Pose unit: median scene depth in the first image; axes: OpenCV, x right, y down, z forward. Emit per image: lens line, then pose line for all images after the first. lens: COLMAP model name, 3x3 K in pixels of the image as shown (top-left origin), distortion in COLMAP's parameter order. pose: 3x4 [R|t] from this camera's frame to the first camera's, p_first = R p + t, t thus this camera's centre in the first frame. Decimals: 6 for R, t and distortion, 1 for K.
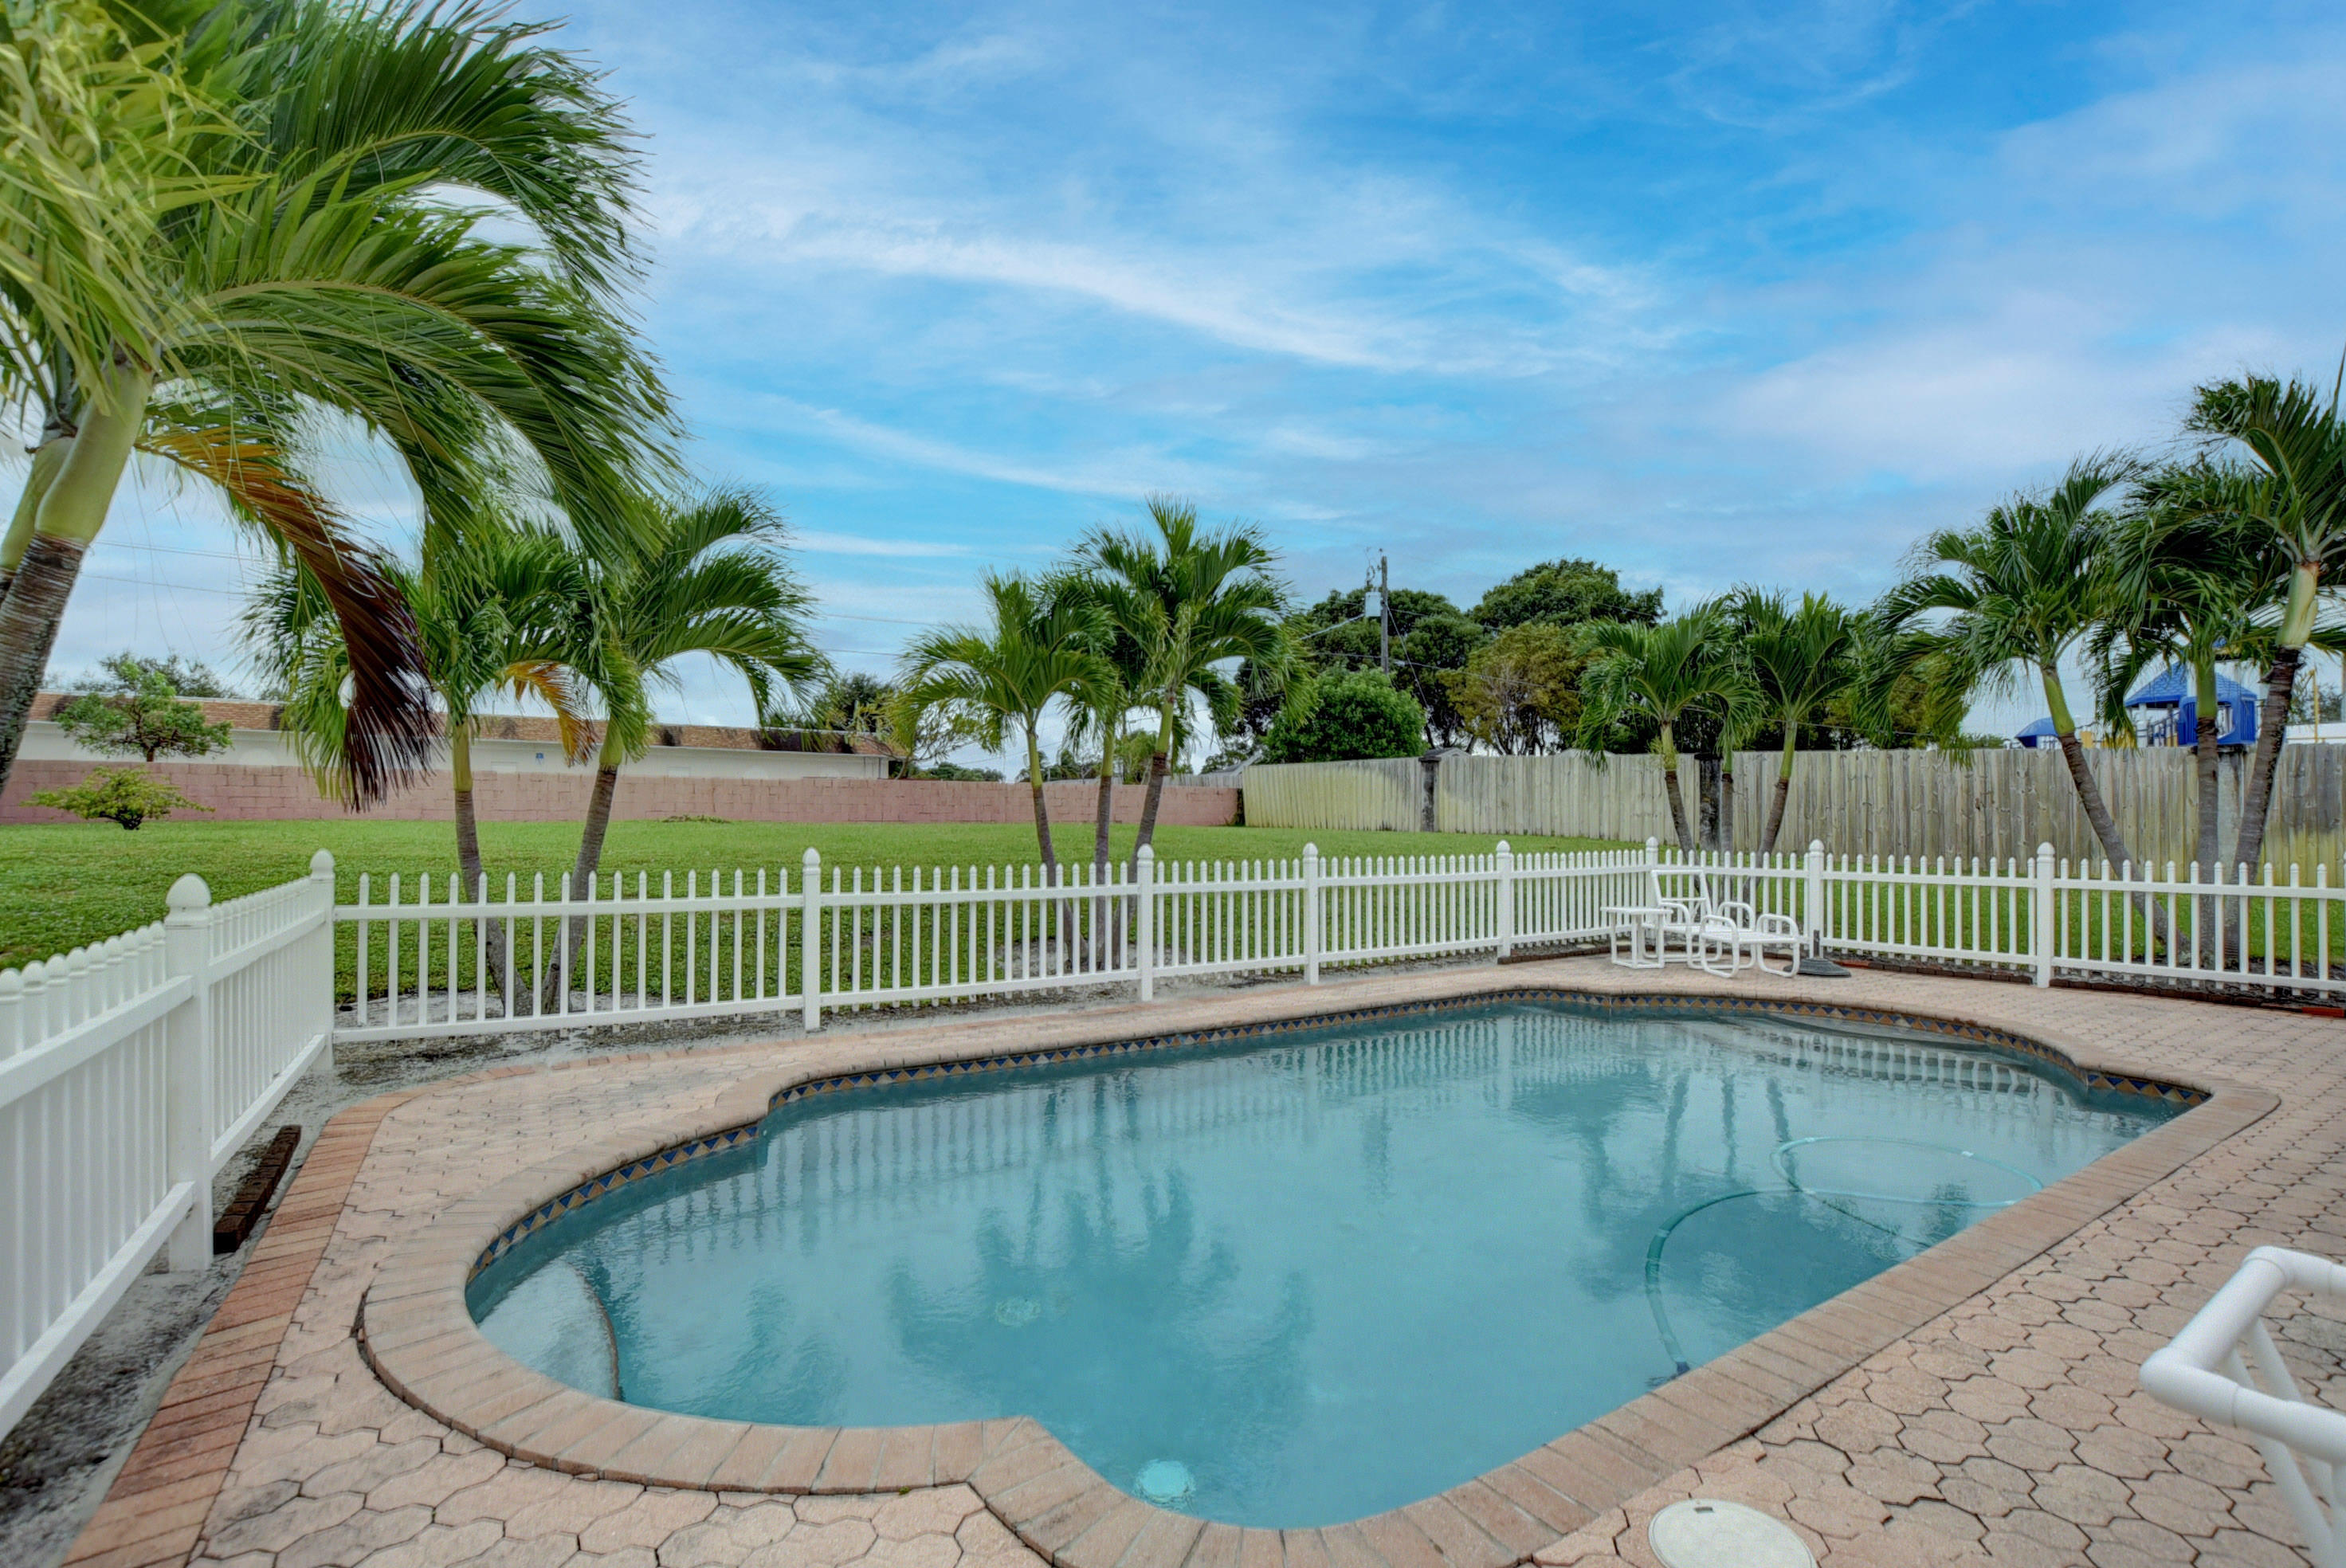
lens RADIAL K [[1036.0, 0, 1159.4], [0, 1036.0, 794.2], [0, 0, 1]] dist [-0.034131, 0.005617]
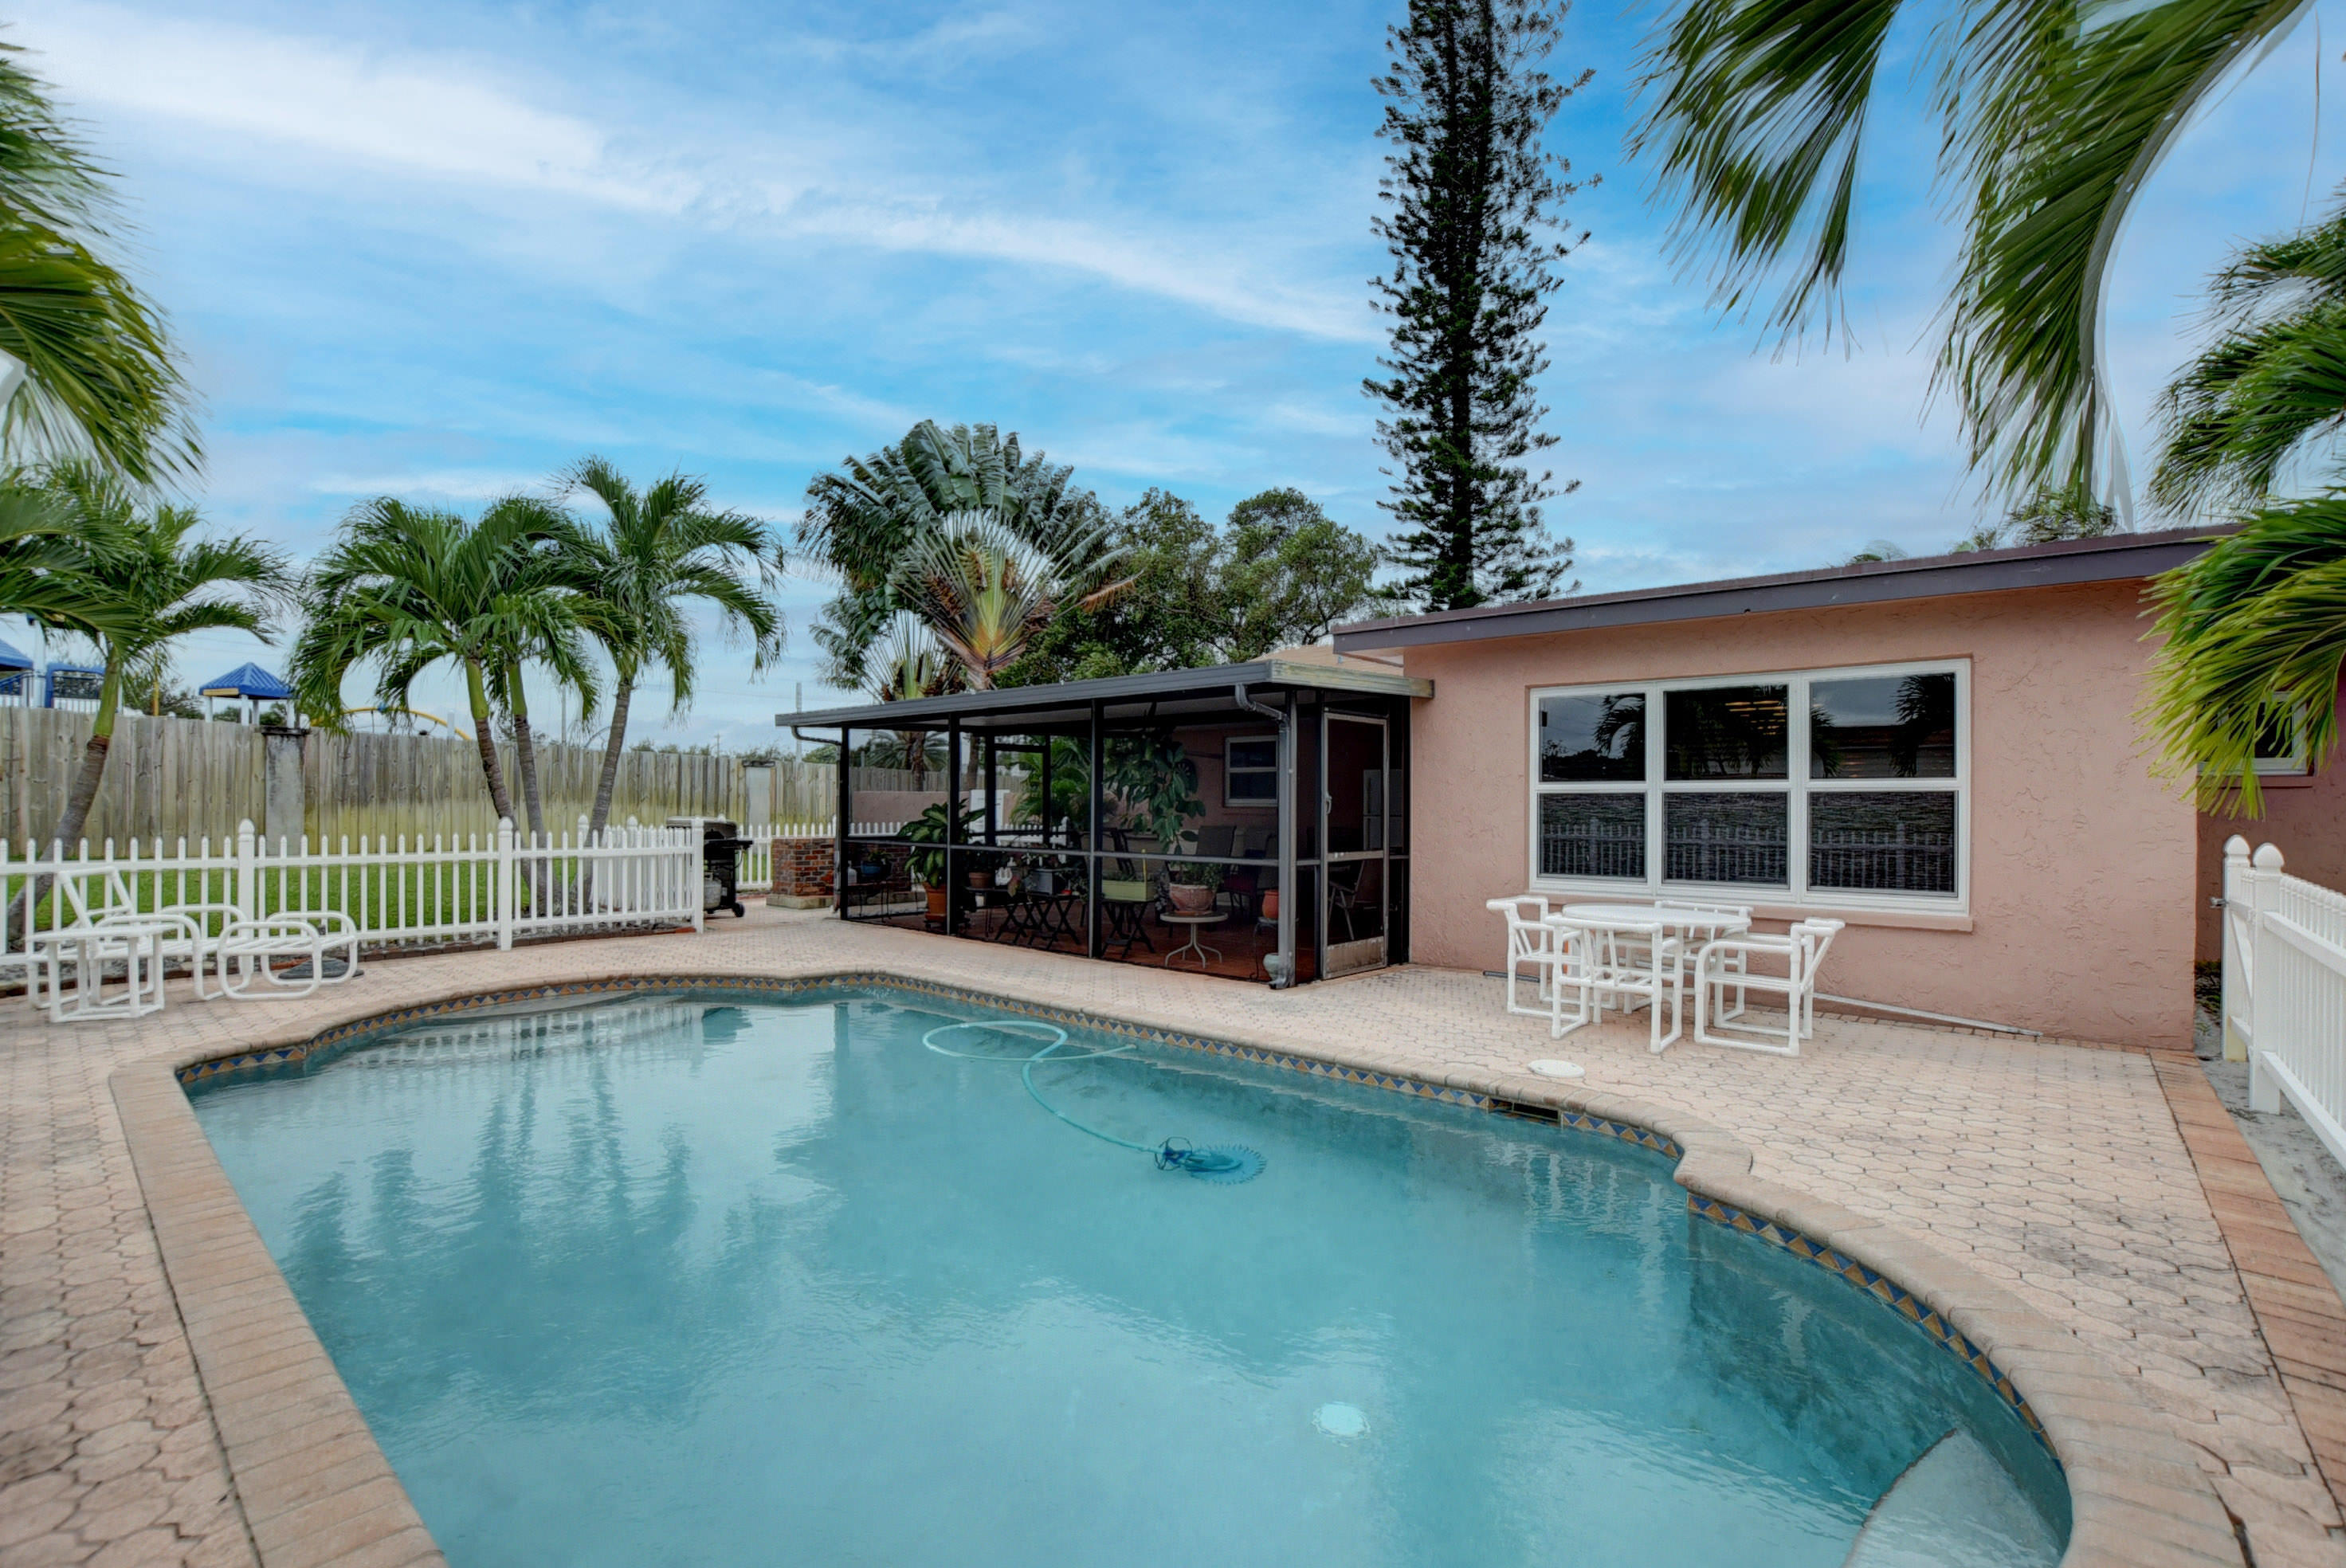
lens RADIAL K [[1036.0, 0, 1186.3], [0, 1036.0, 799.1], [0, 0, 1]] dist [-0.034131, 0.005617]
pose [[-0.288310, -0.000243, 0.957537, -0.376811], [-0.030762, 0.999486, -0.009008, 0.014145], [-0.957043, -0.032053, -0.288170, 0.577535]]
